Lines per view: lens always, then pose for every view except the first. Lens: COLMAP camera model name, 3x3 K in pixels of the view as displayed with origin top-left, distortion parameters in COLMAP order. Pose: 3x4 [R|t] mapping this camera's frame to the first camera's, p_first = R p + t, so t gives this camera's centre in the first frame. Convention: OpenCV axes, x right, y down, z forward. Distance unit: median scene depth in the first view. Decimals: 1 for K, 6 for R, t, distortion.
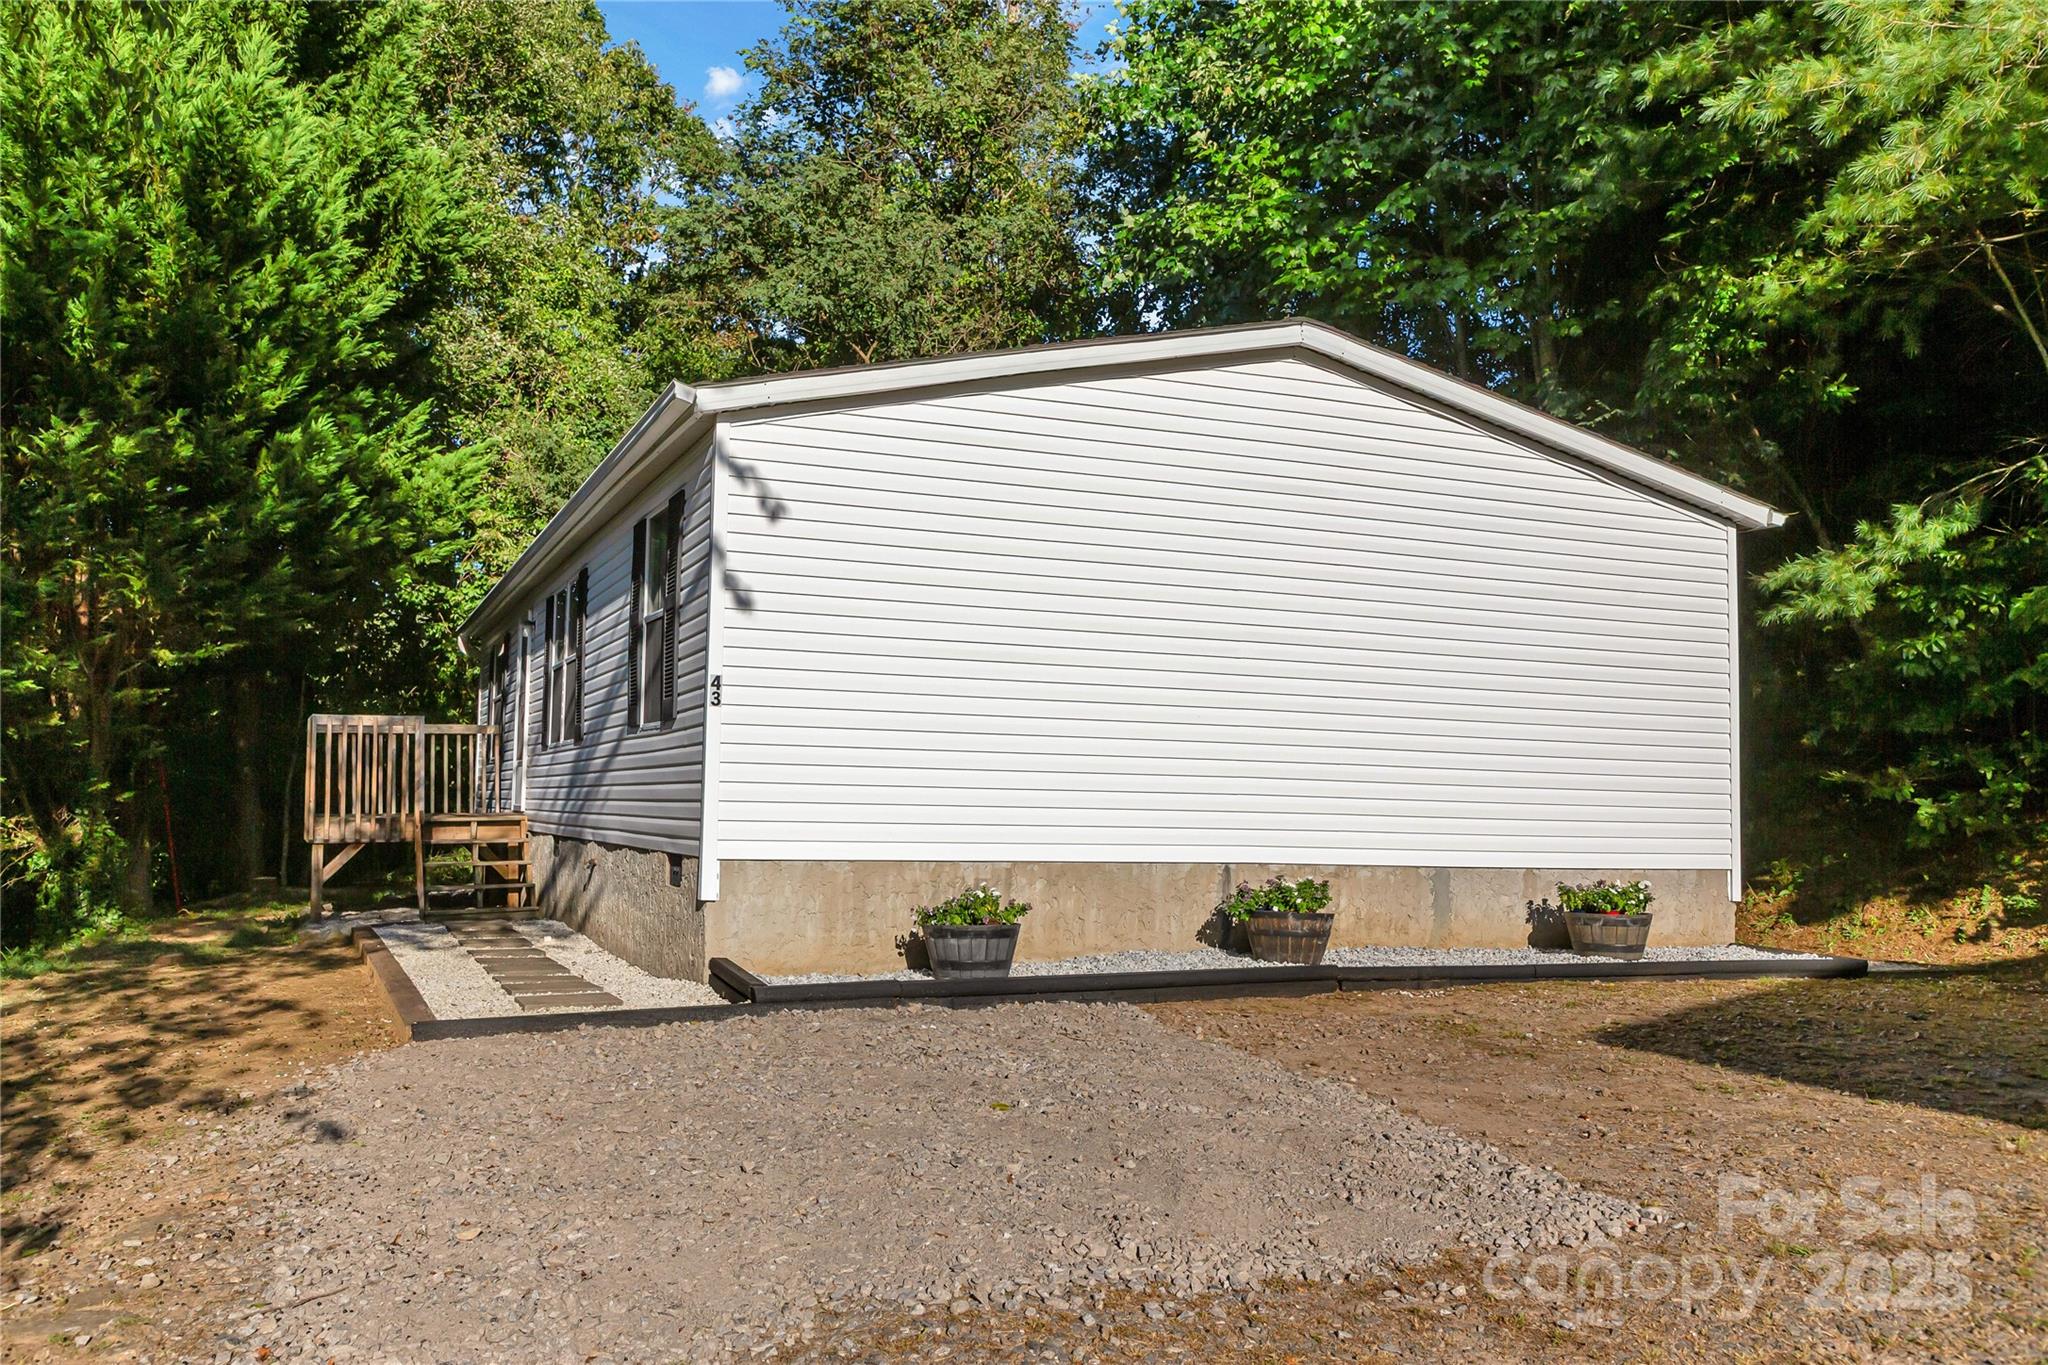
lens RADIAL K [[1729.5, 0, 1019.4], [0, 1729.5, 689.8], [0, 0, 1]] dist [0.012172, -0.023288]
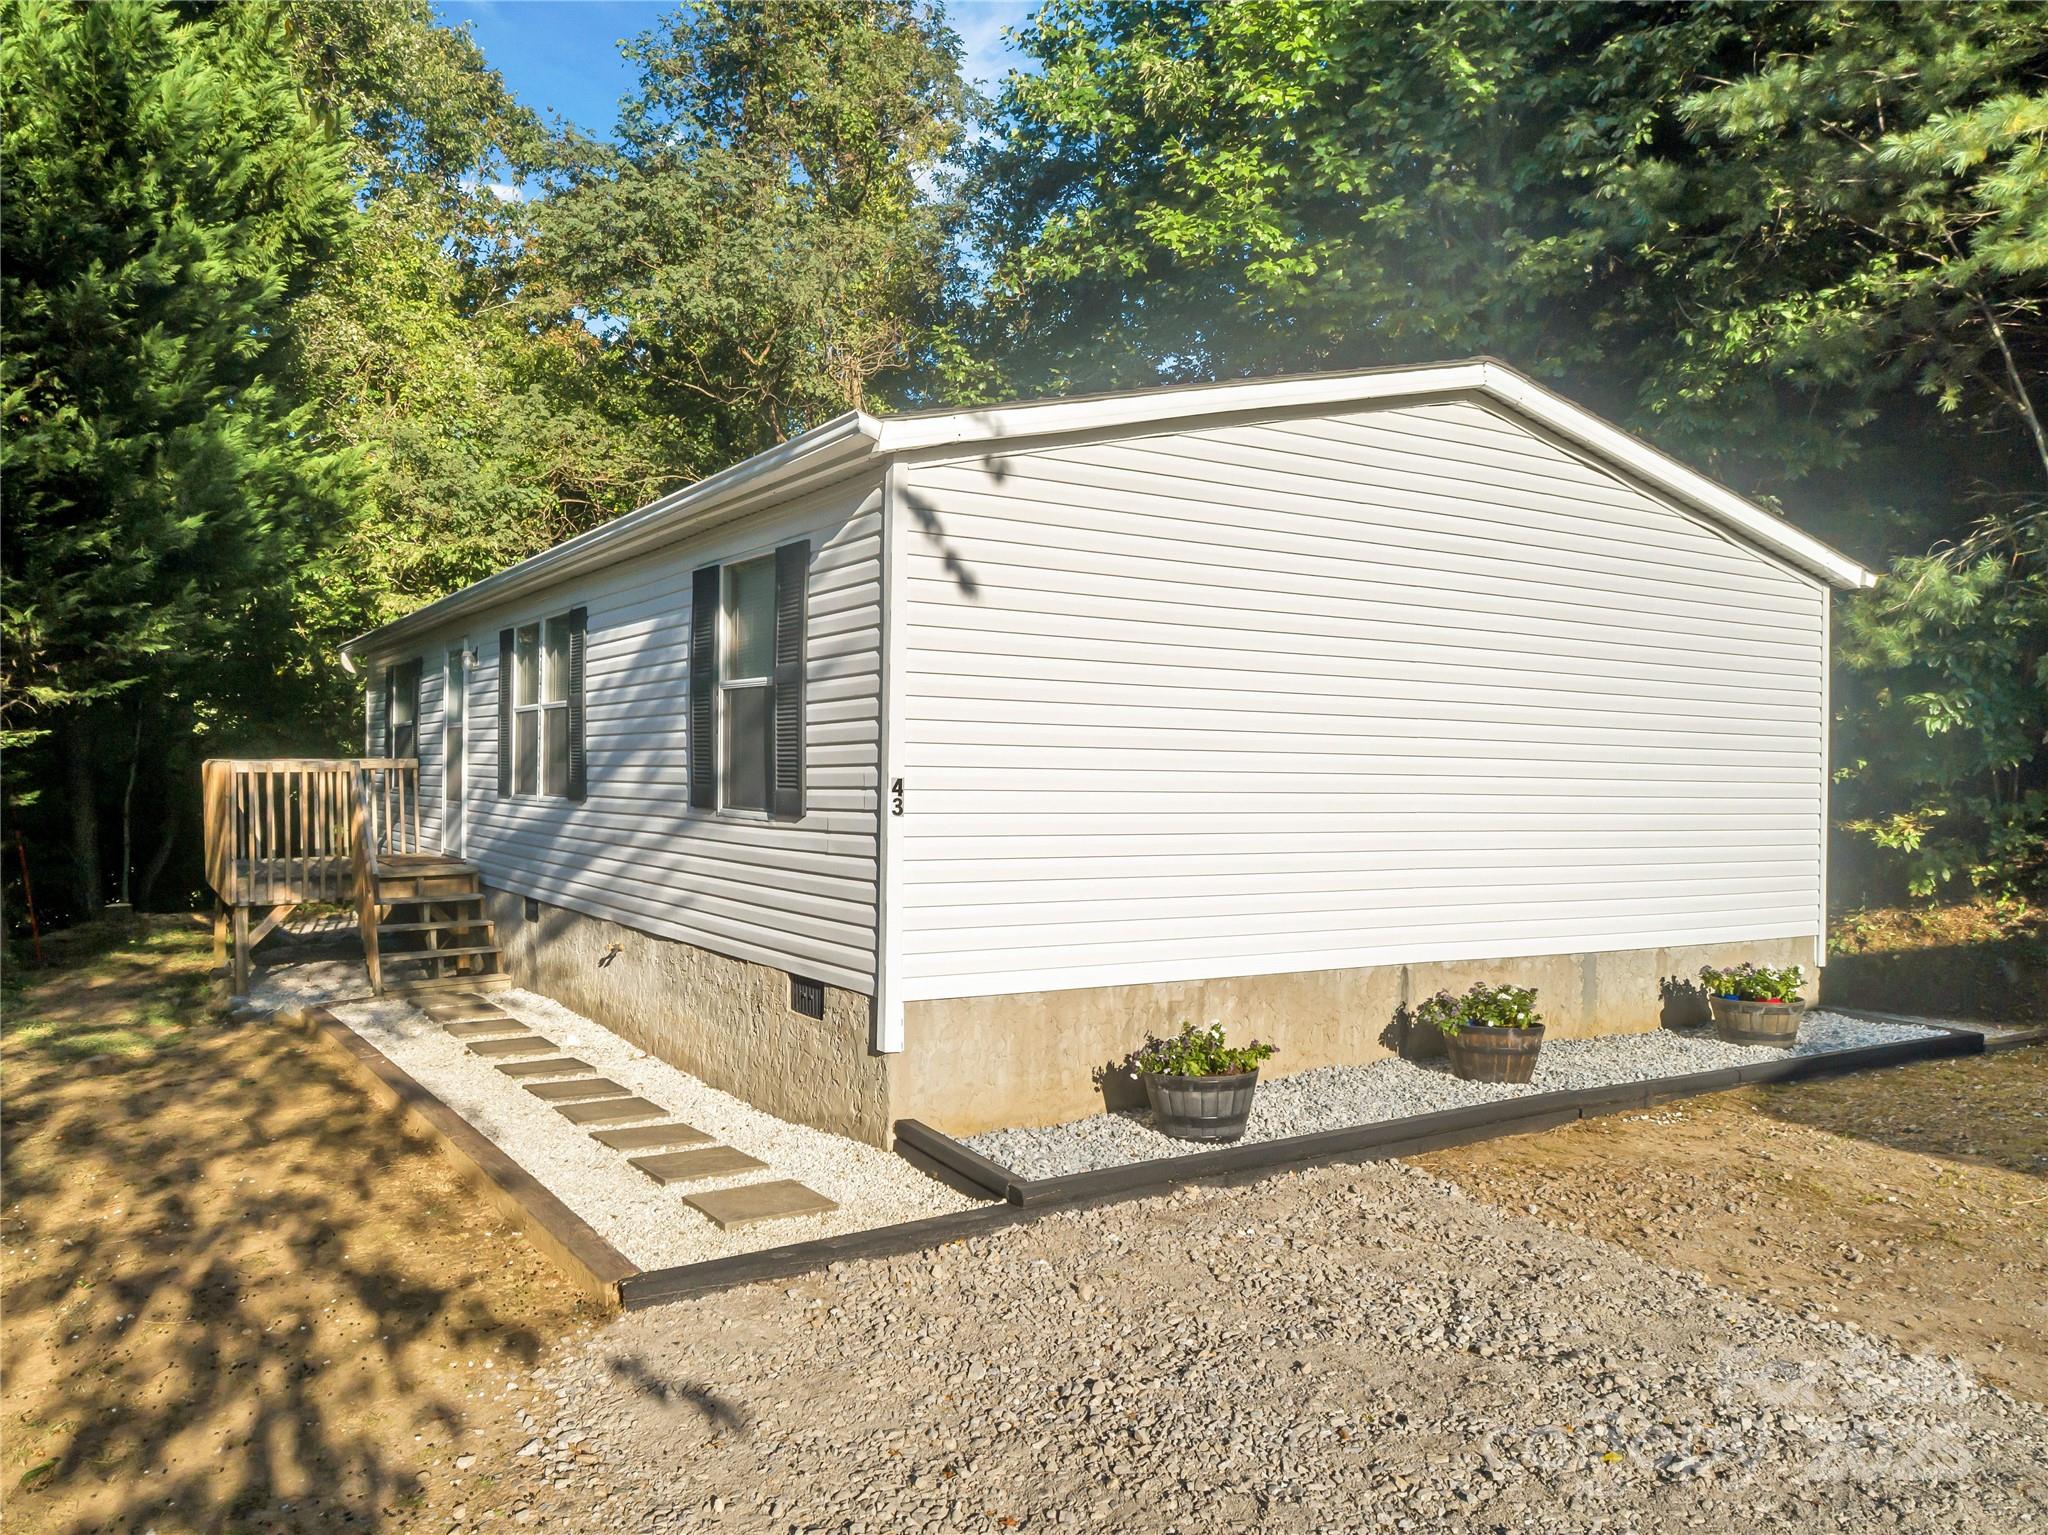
lens RADIAL K [[1539.4, 0, 1014.7], [0, 1539.4, 775.0], [0, 0, 1]] dist [-0.017911, 0.026294]
pose [[0.986487, -0.006541, 0.163709, -0.184699], [-0.005250, 0.997428, 0.071488, -0.047702], [-0.163755, -0.071381, 0.983915, 0.213588]]
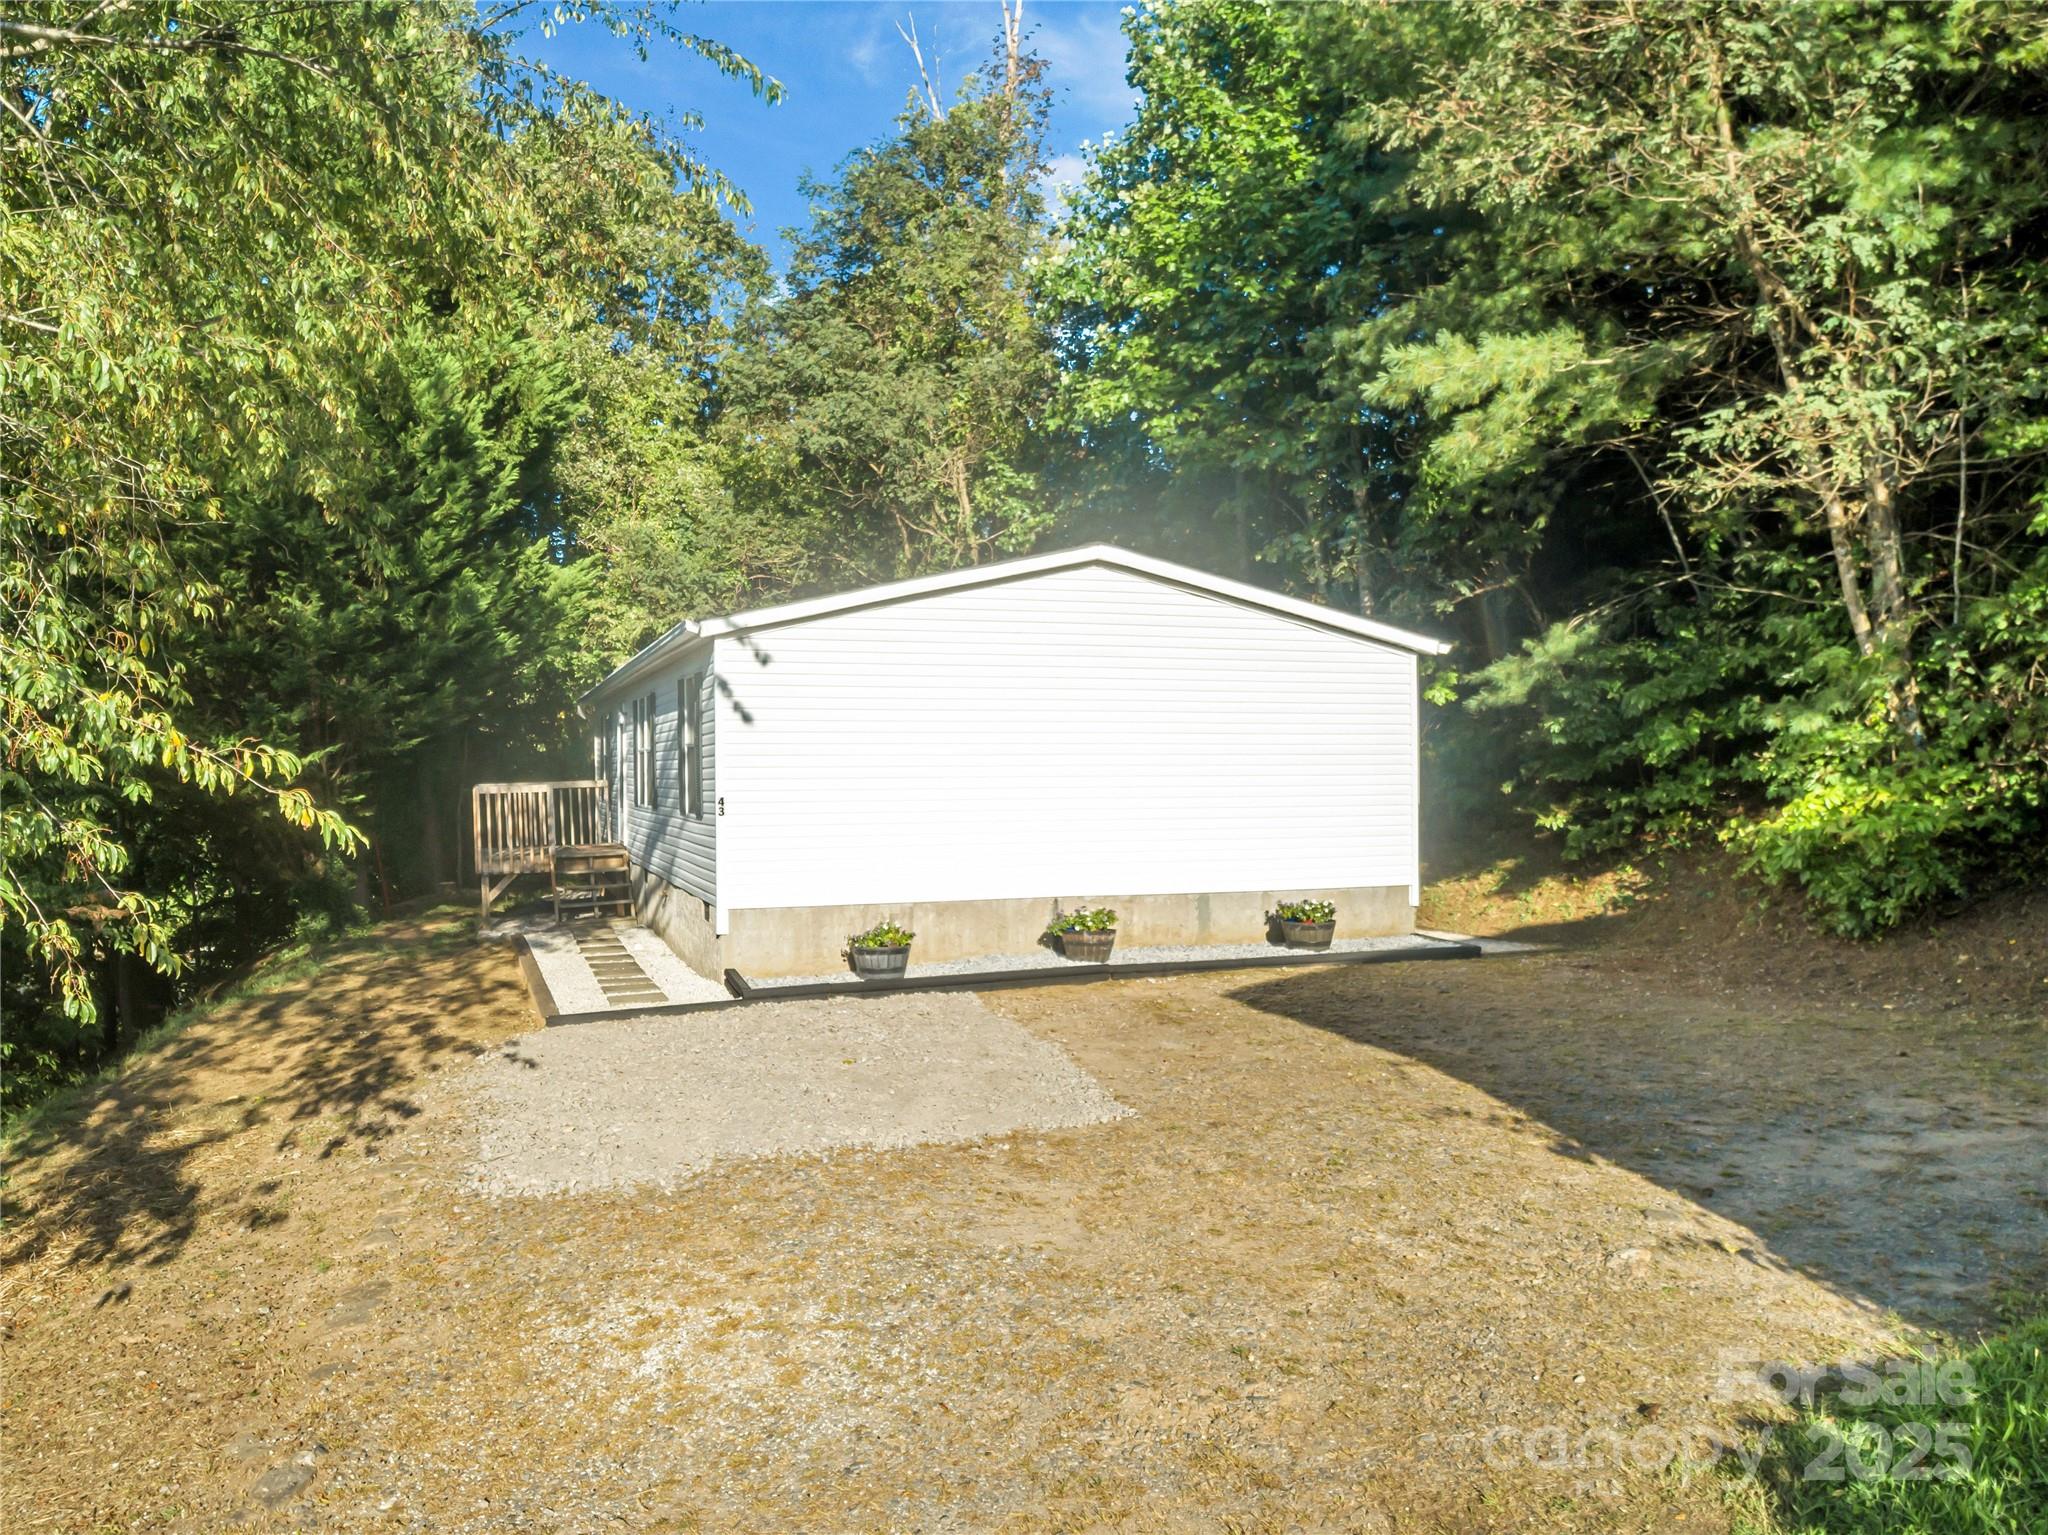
lens RADIAL K [[1539.4, 0, 1022.4], [0, 1539.4, 775.4], [0, 0, 1]] dist [-0.017911, 0.026294]
pose [[0.998607, -0.027237, -0.045189, 0.134534], [0.030488, 0.996874, 0.072894, -0.096807], [0.043062, -0.074170, 0.996315, -0.331364]]
